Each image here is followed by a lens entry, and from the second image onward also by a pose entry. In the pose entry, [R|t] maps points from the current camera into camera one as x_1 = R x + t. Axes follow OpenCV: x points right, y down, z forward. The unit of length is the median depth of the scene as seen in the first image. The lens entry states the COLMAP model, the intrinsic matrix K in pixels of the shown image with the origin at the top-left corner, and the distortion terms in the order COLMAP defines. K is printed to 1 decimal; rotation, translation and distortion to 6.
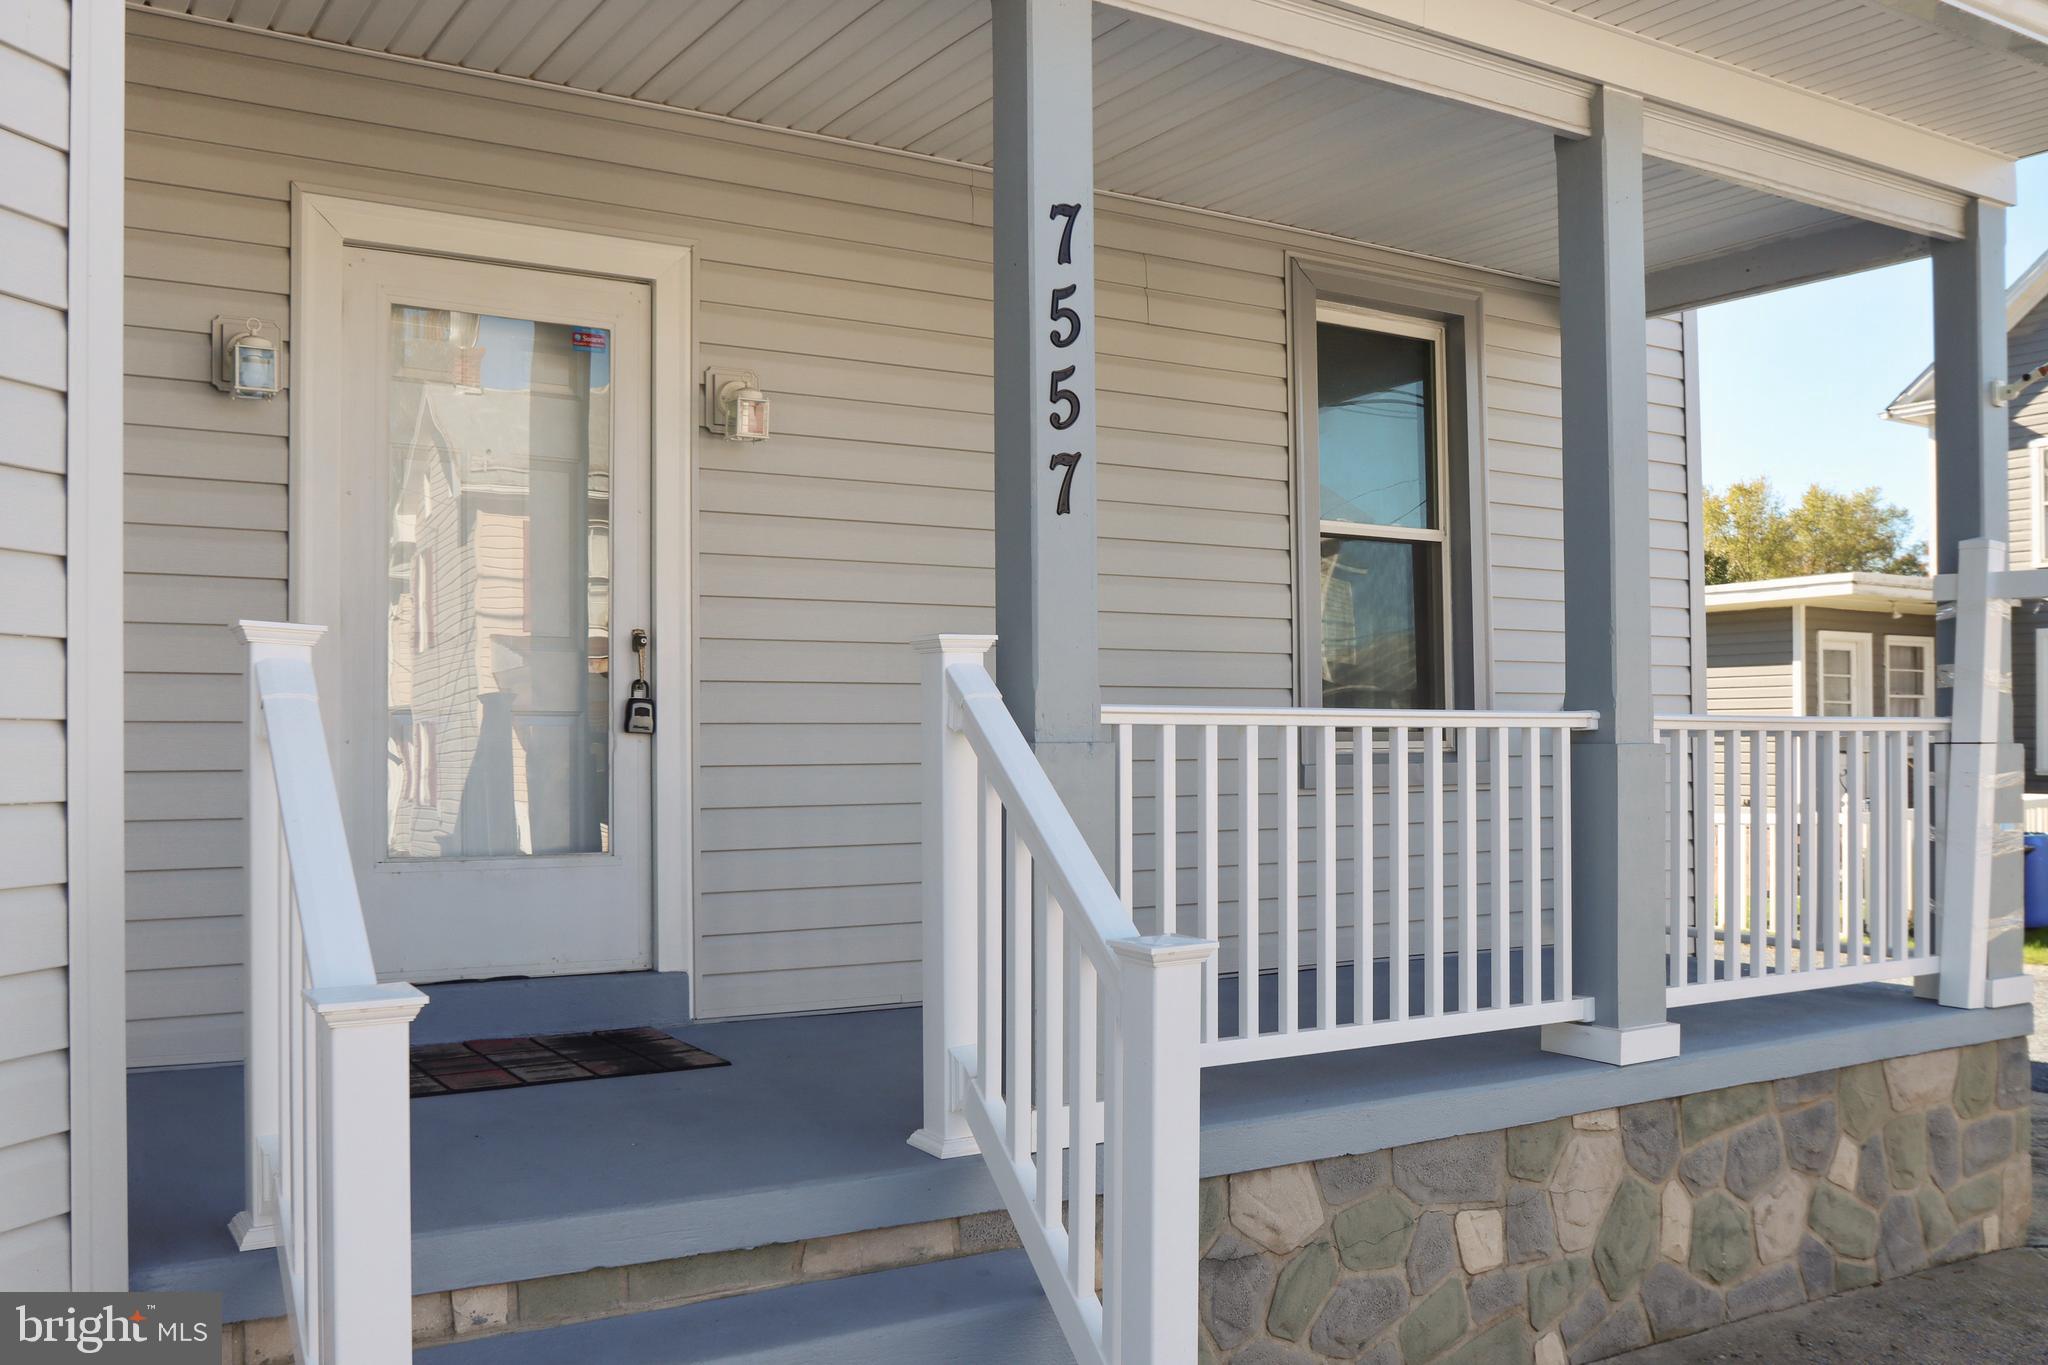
lens RADIAL K [[1778.8, 0, 1021.7], [0, 1778.8, 749.9], [0, 0, 1]] dist [-0.048808, 0.003368]
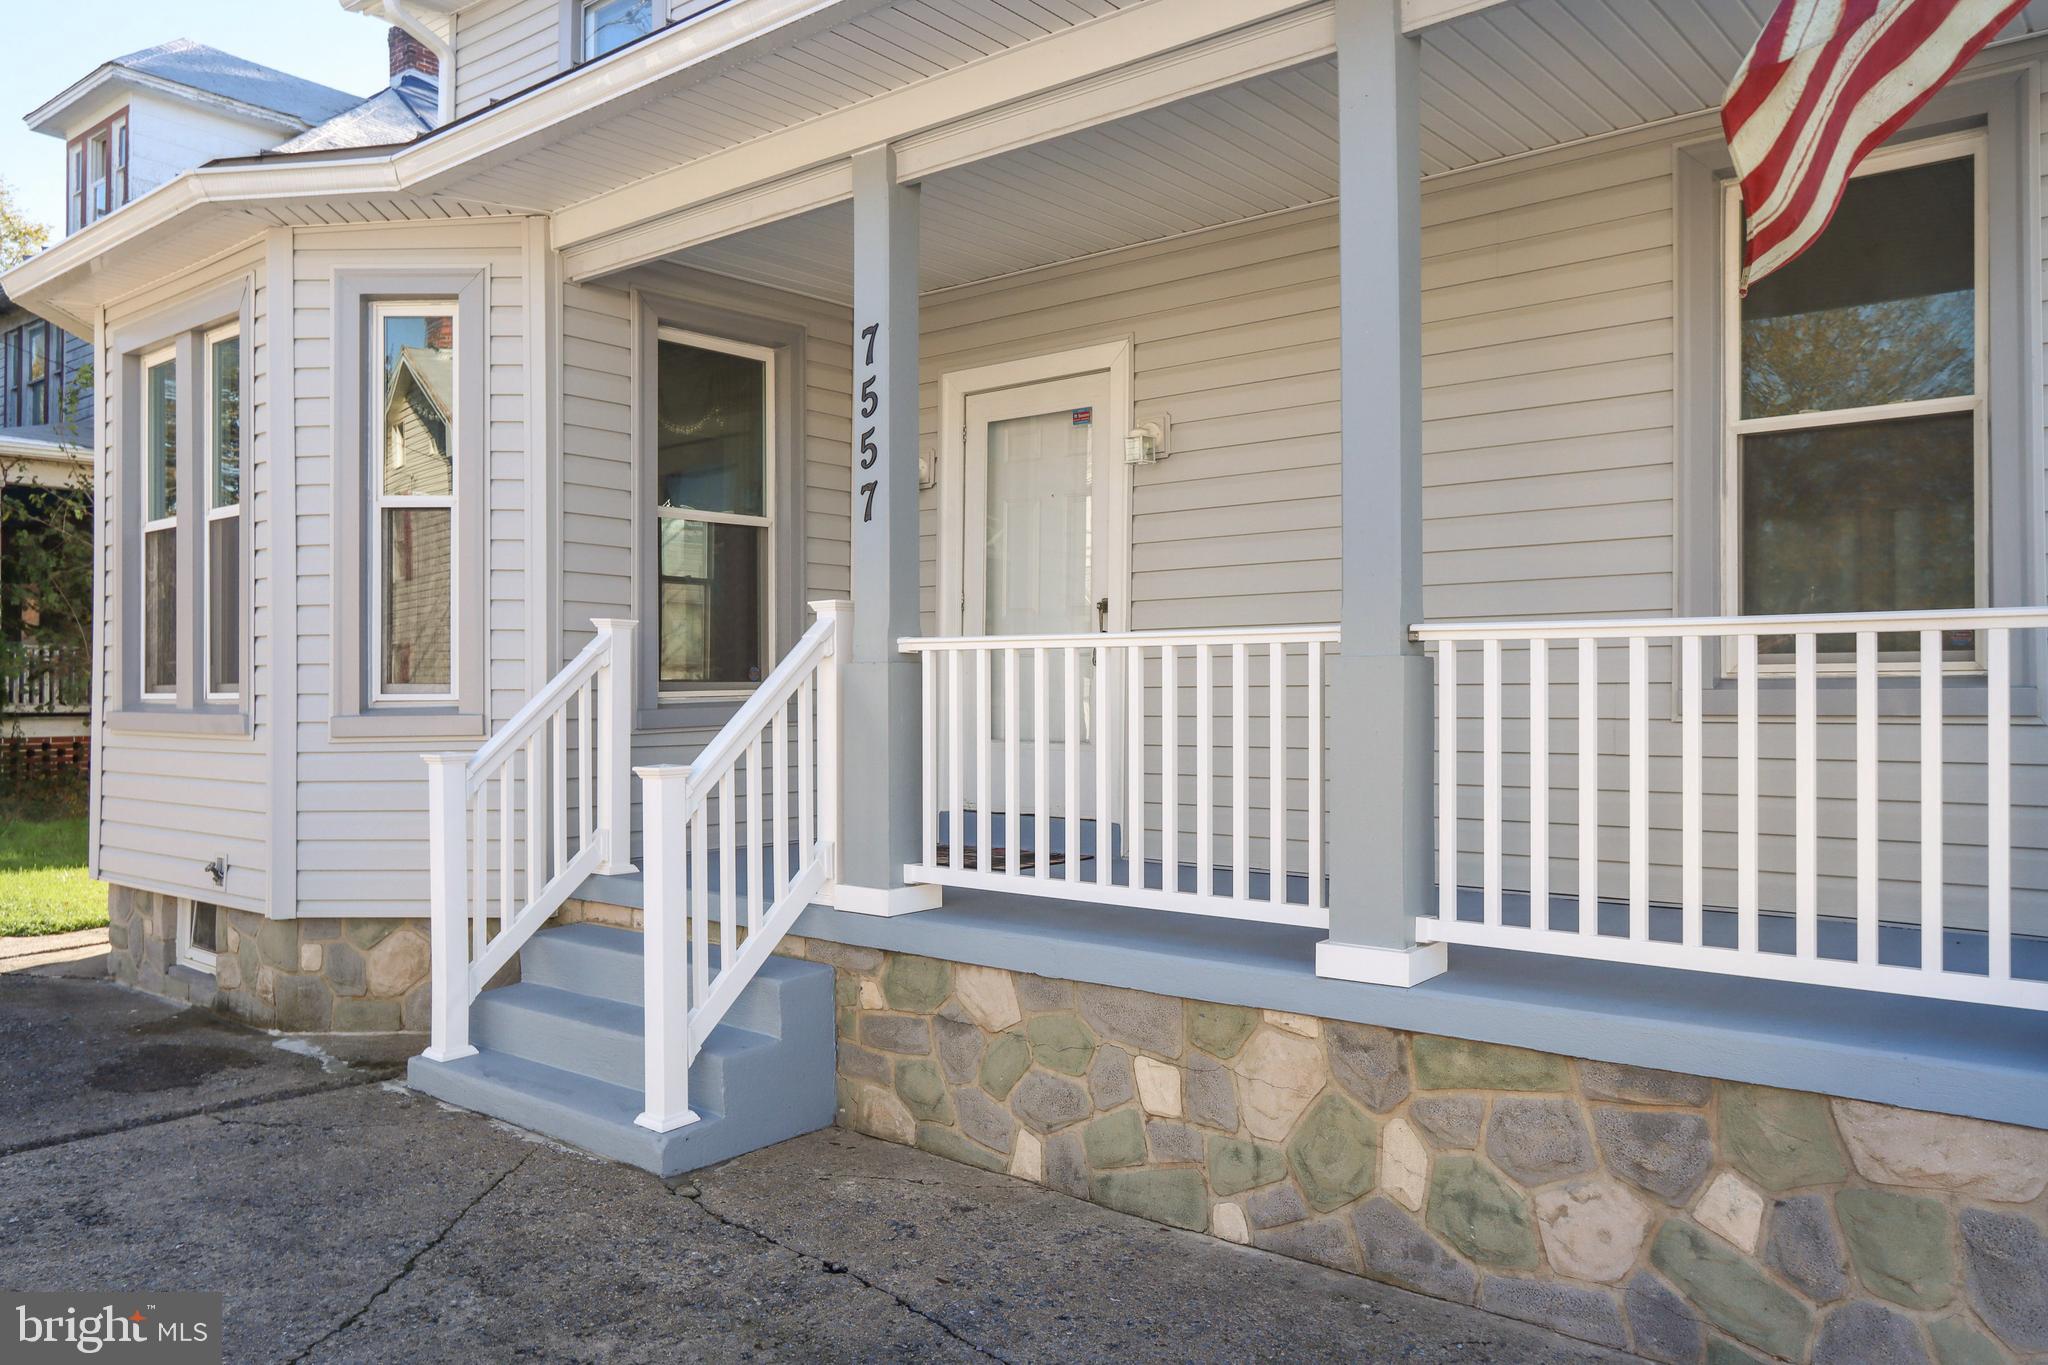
lens RADIAL K [[1514.0, 0, 1021.6], [0, 1514.0, 677.8], [0, 0, 1]] dist [-0.001076, -0.004248]
pose [[0.307146, -0.002731, -0.951659, 1.086469], [0.001986, 0.999996, -0.002229, 0.010168], [0.951660, -0.001206, 0.307150, 0.562739]]
